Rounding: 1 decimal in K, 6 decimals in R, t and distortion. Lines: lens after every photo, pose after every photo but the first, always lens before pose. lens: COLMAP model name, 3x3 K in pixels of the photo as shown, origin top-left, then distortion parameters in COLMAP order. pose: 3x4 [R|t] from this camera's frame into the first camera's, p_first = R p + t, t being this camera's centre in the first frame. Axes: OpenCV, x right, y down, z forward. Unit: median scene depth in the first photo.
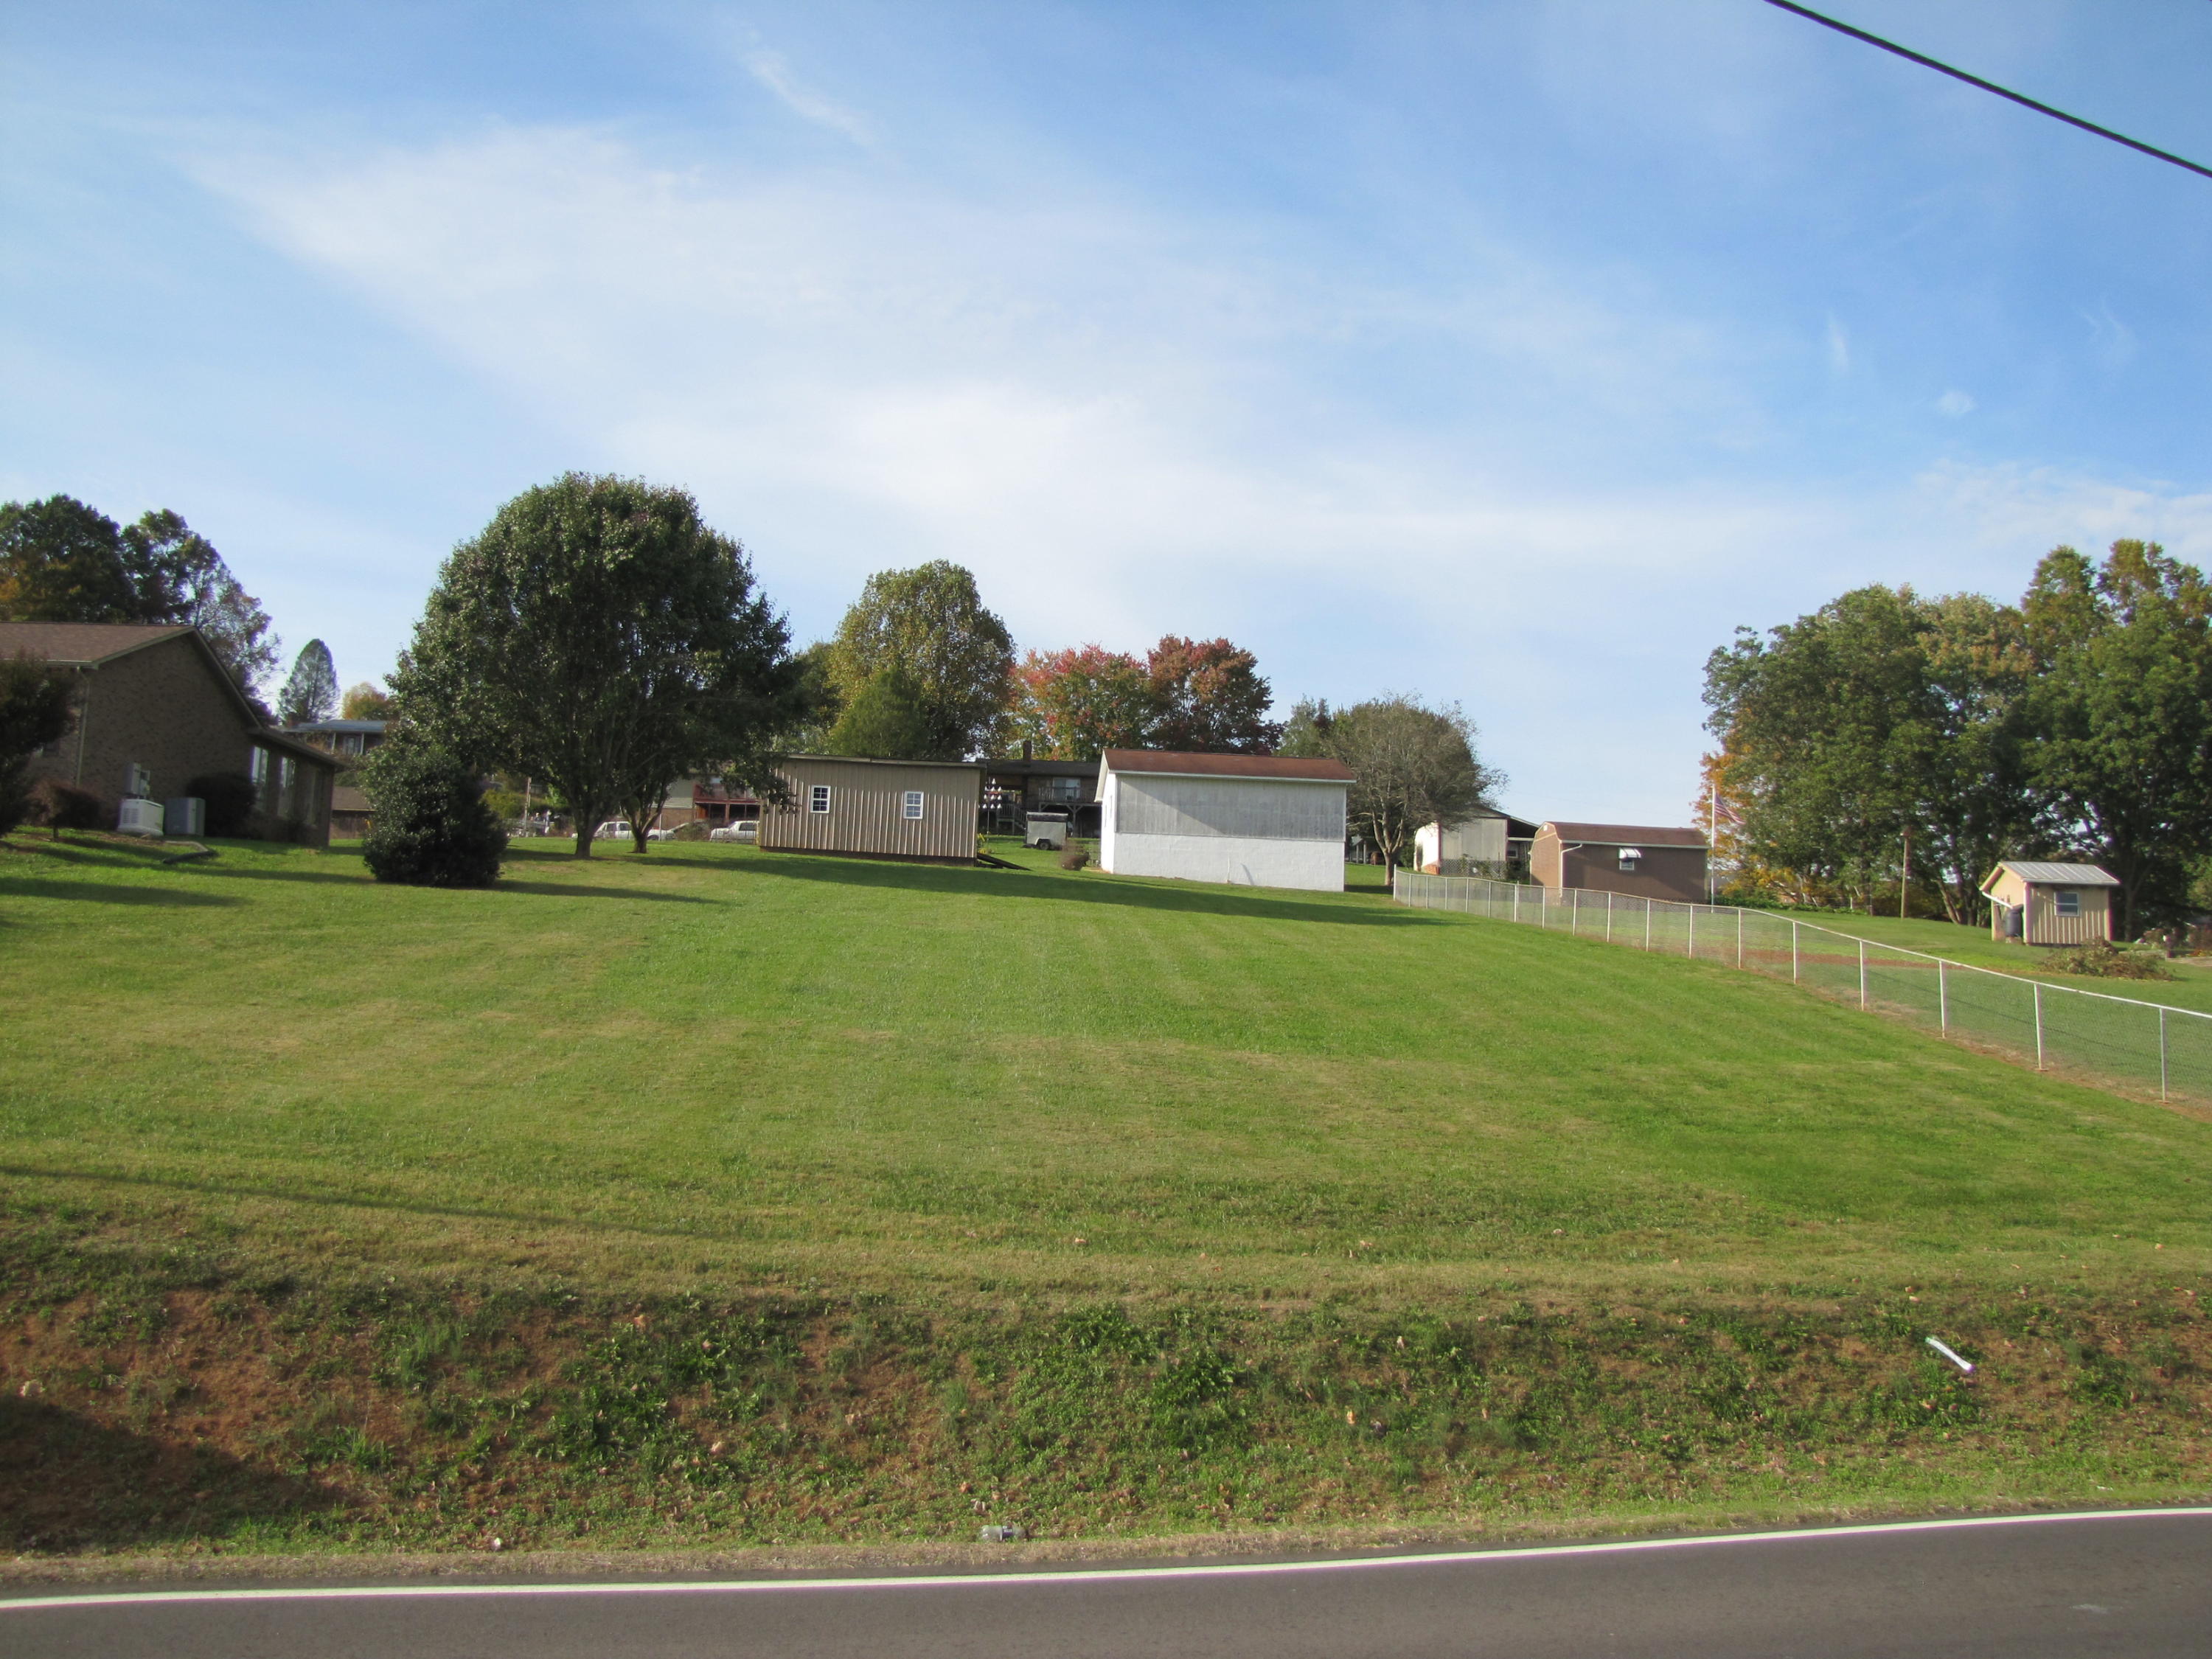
lens RADIAL K [[1837.0, 0, 1104.7], [0, 1837.0, 796.7], [0, 0, 1]] dist [-0.176805, 0.155811]
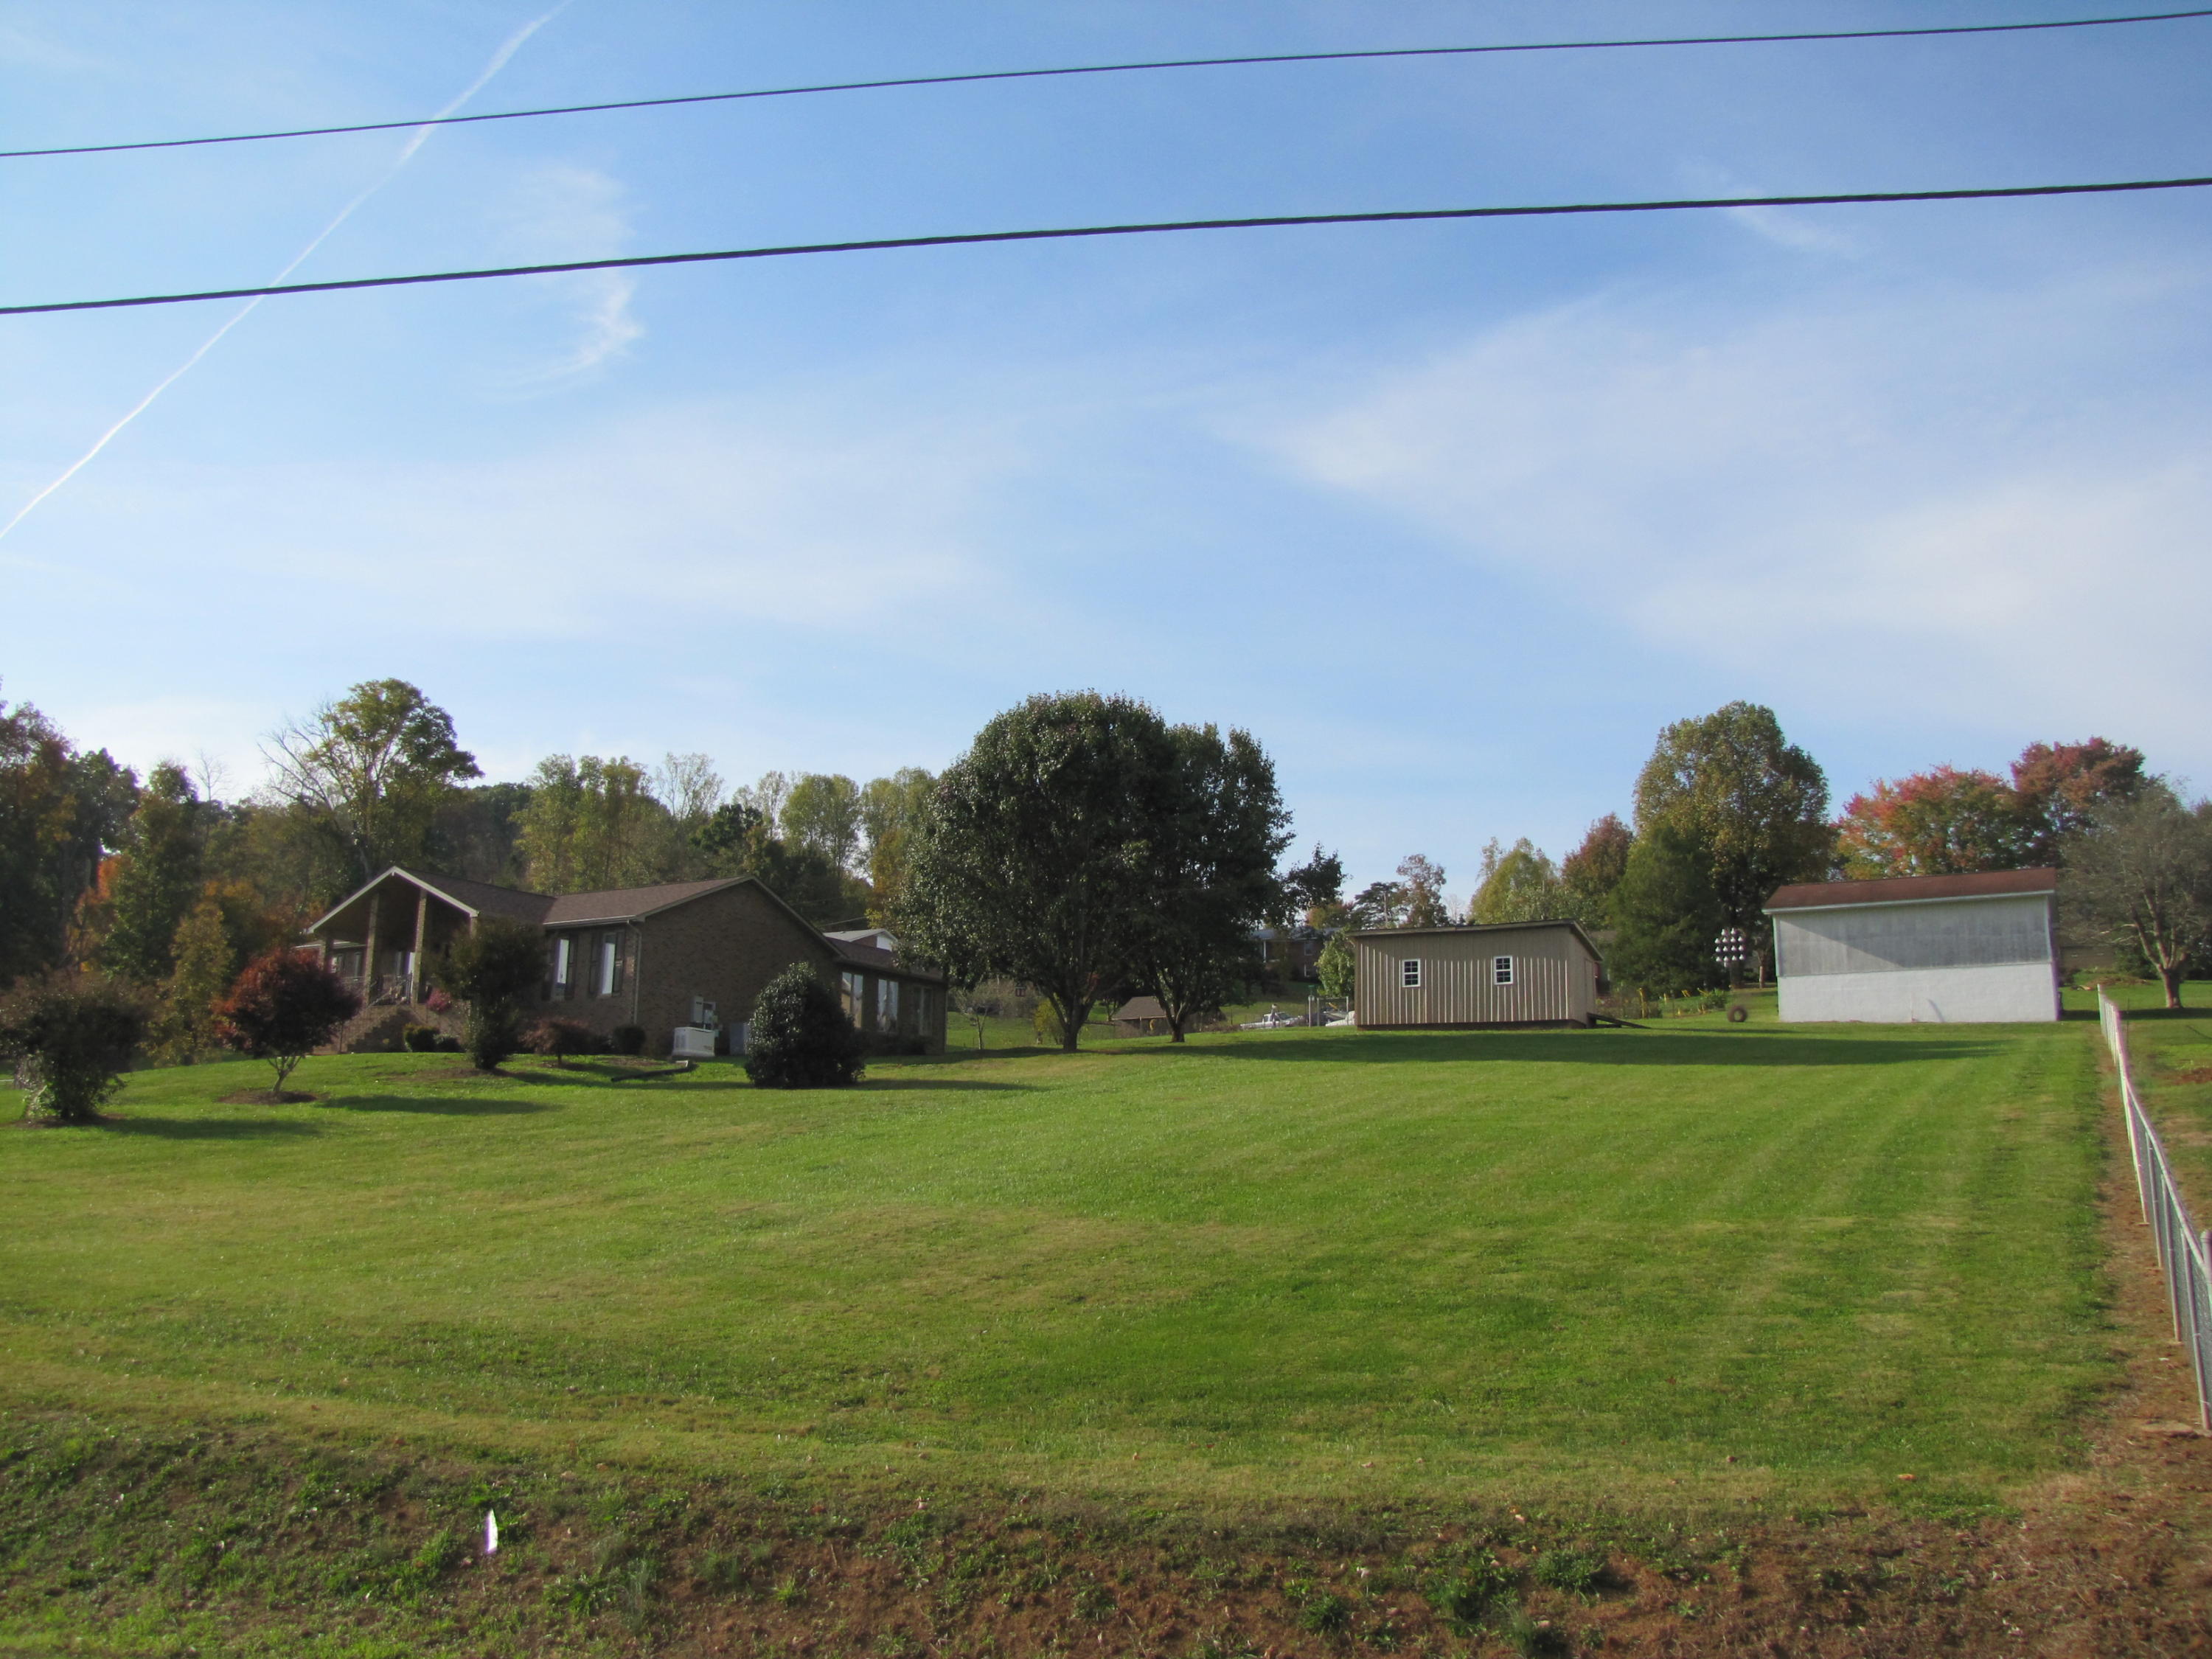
lens RADIAL K [[1837.0, 0, 1104.7], [0, 1837.0, 796.7], [0, 0, 1]] dist [-0.176805, 0.155811]
pose [[0.846878, -0.134640, -0.514460, 0.128510], [0.083273, 0.989059, -0.121768, 0.007705], [0.525226, 0.060282, 0.848825, 0.041218]]
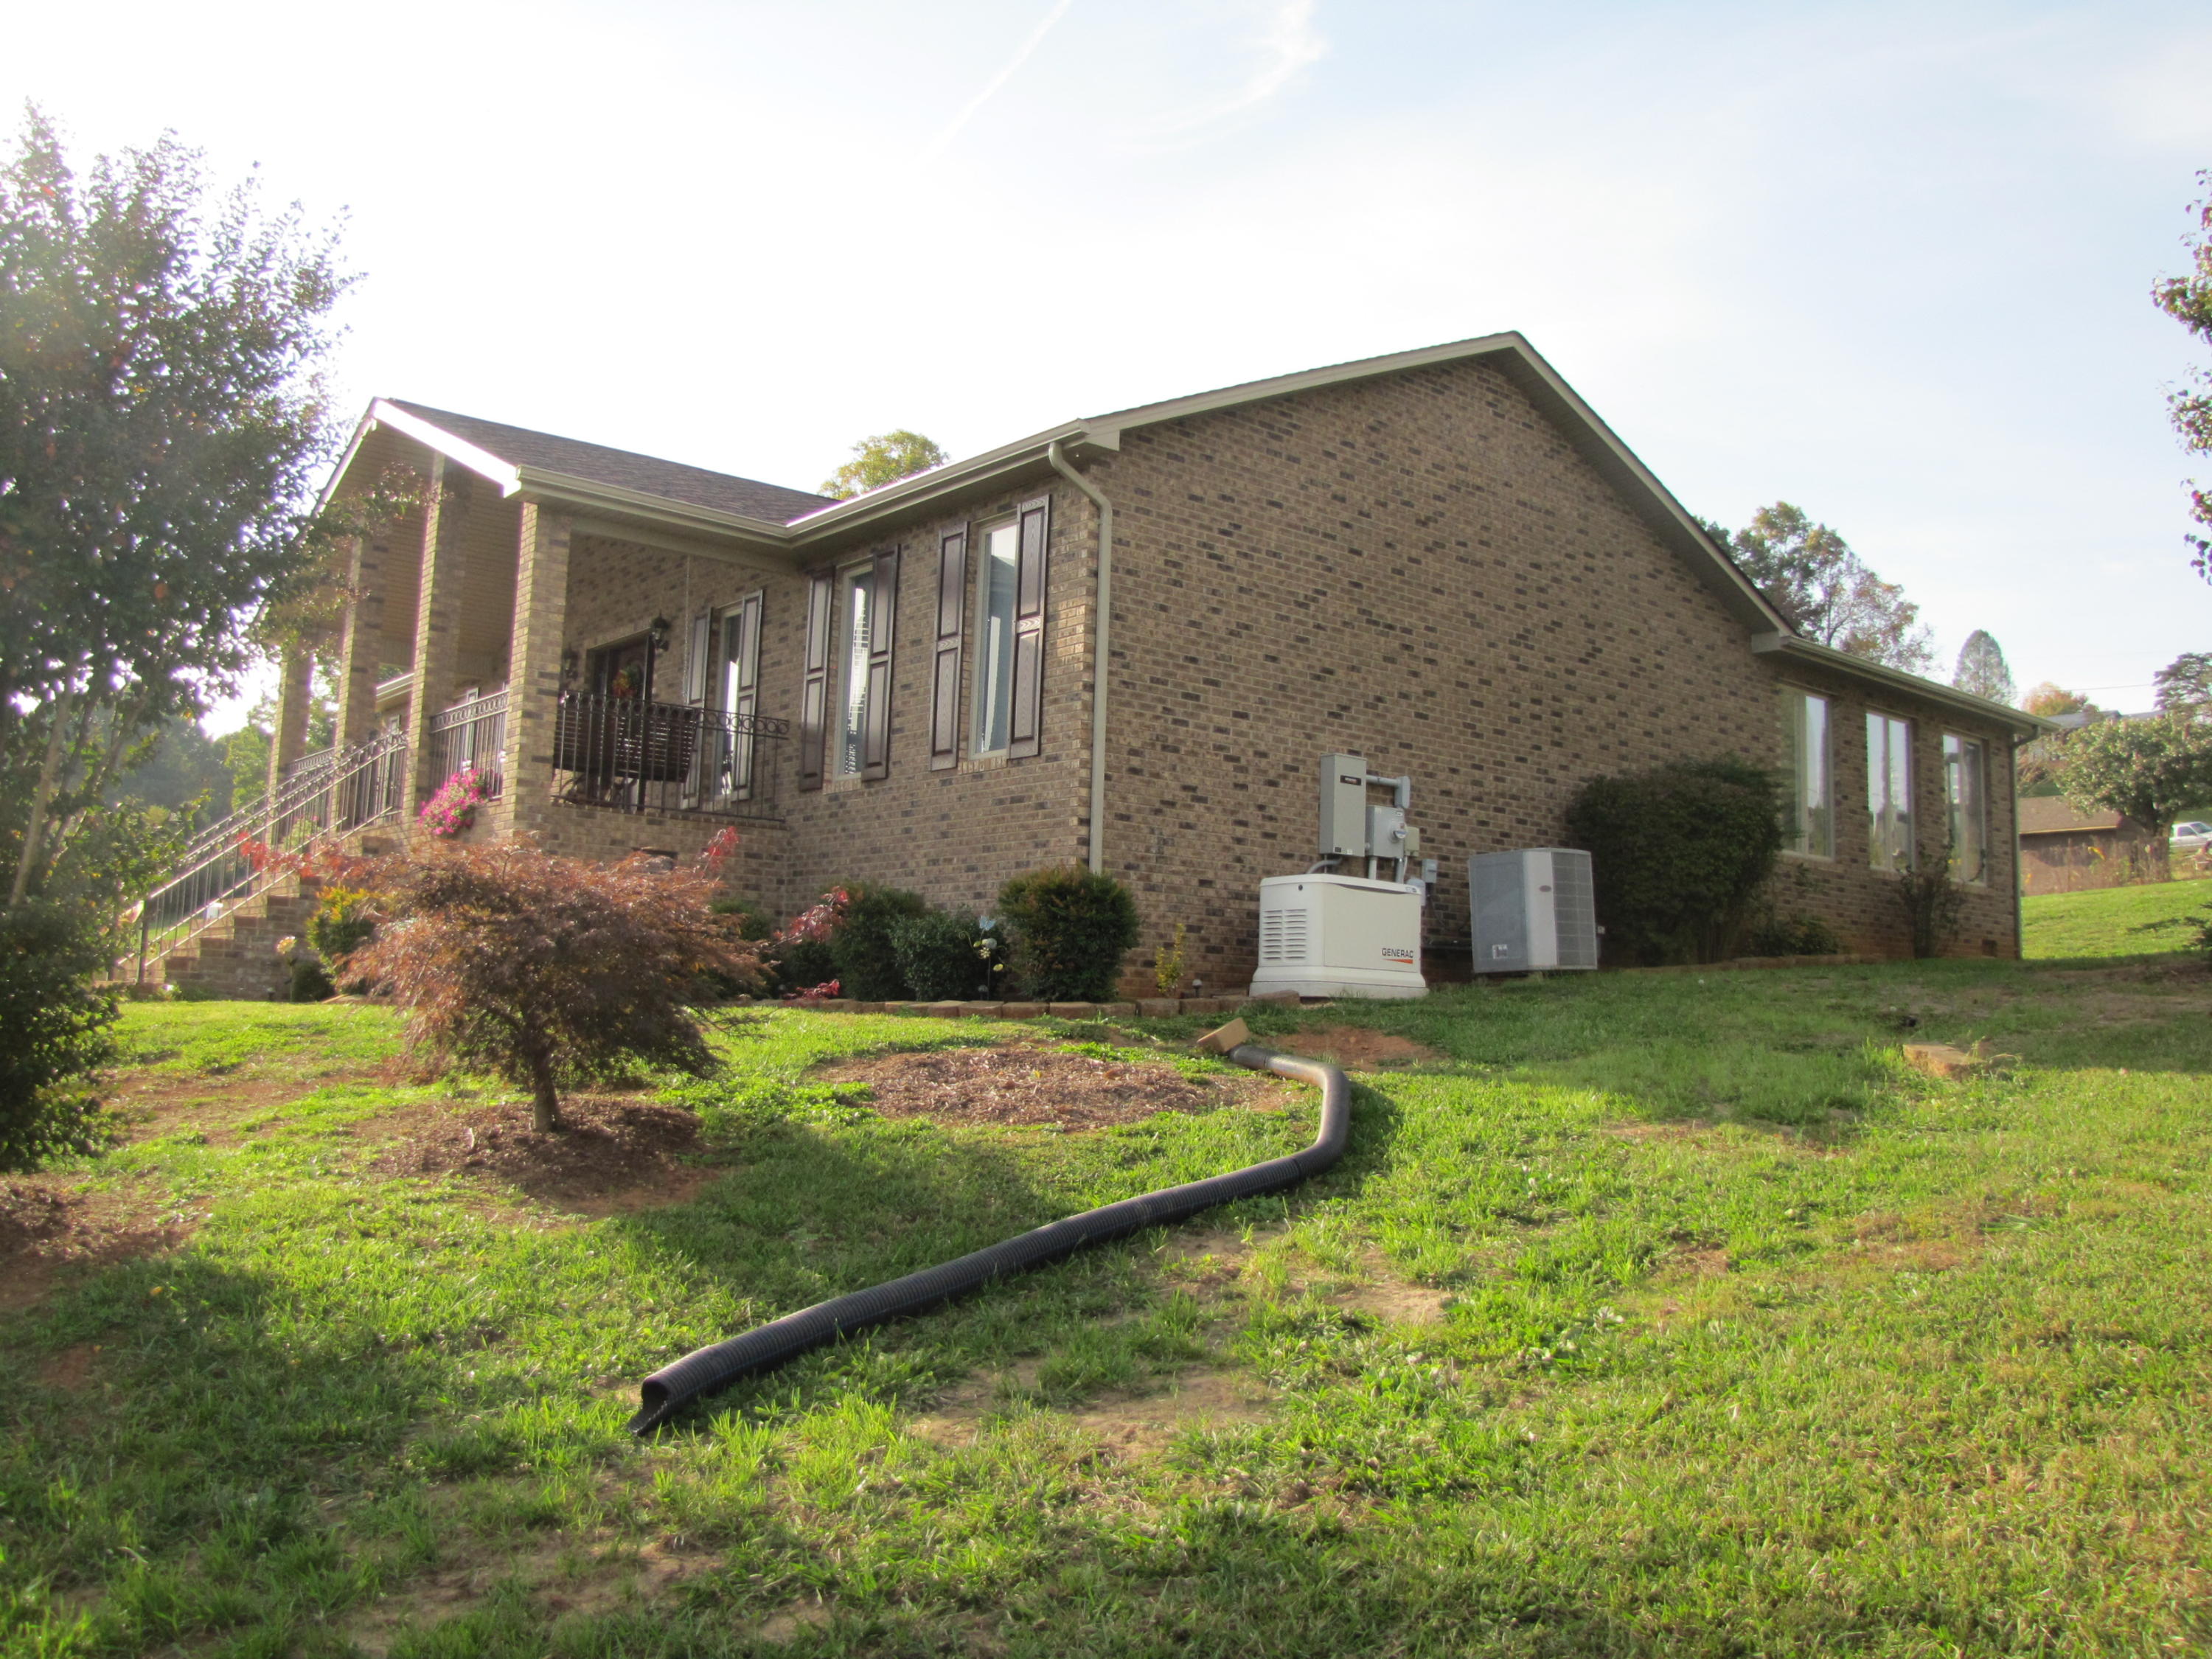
lens RADIAL K [[1837.0, 0, 1104.7], [0, 1837.0, 796.7], [0, 0, 1]] dist [-0.176805, 0.155811]
pose [[0.626451, -0.110740, -0.771554, -0.130155], [0.098496, 0.993168, -0.062576, 0.001635], [0.773213, -0.036794, 0.633079, 0.302855]]
